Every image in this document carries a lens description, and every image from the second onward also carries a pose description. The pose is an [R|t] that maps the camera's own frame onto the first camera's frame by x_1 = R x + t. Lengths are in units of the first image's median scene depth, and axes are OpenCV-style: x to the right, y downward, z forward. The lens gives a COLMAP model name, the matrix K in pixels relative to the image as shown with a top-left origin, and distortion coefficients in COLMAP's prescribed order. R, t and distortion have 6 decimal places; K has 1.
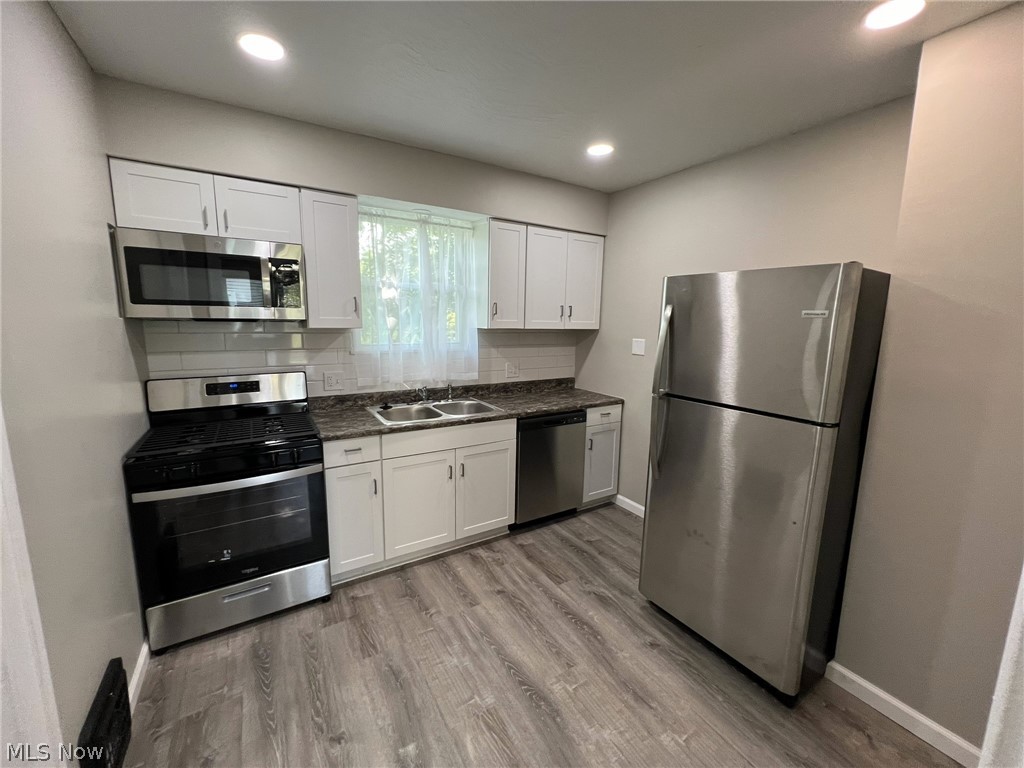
lens RADIAL K [[409.6, 0, 509.1], [0, 409.6, 380.5], [0, 0, 1]] dist [0.000013, -0.000015]
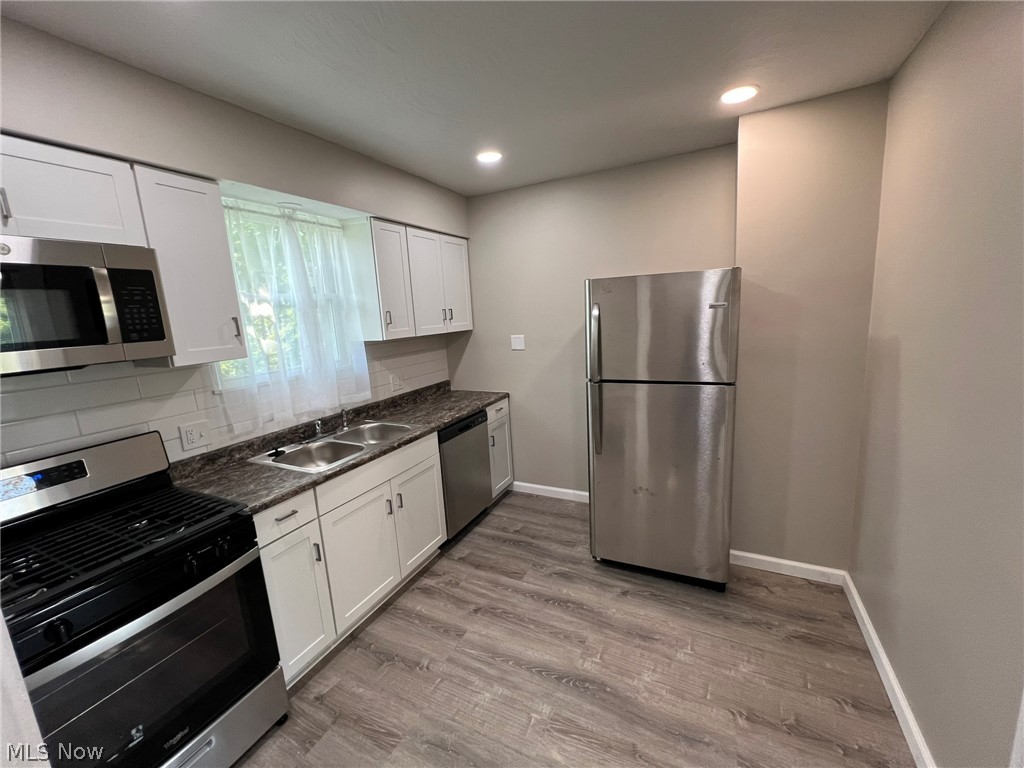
lens RADIAL K [[409.6, 0, 509.1], [0, 409.6, 380.5], [0, 0, 1]] dist [0.000013, -0.000015]
pose [[0.848933, -0.155067, 0.505239, -0.320265], [0.151003, 0.987303, 0.049298, -0.047924], [-0.506469, 0.034442, 0.861570, 0.099942]]
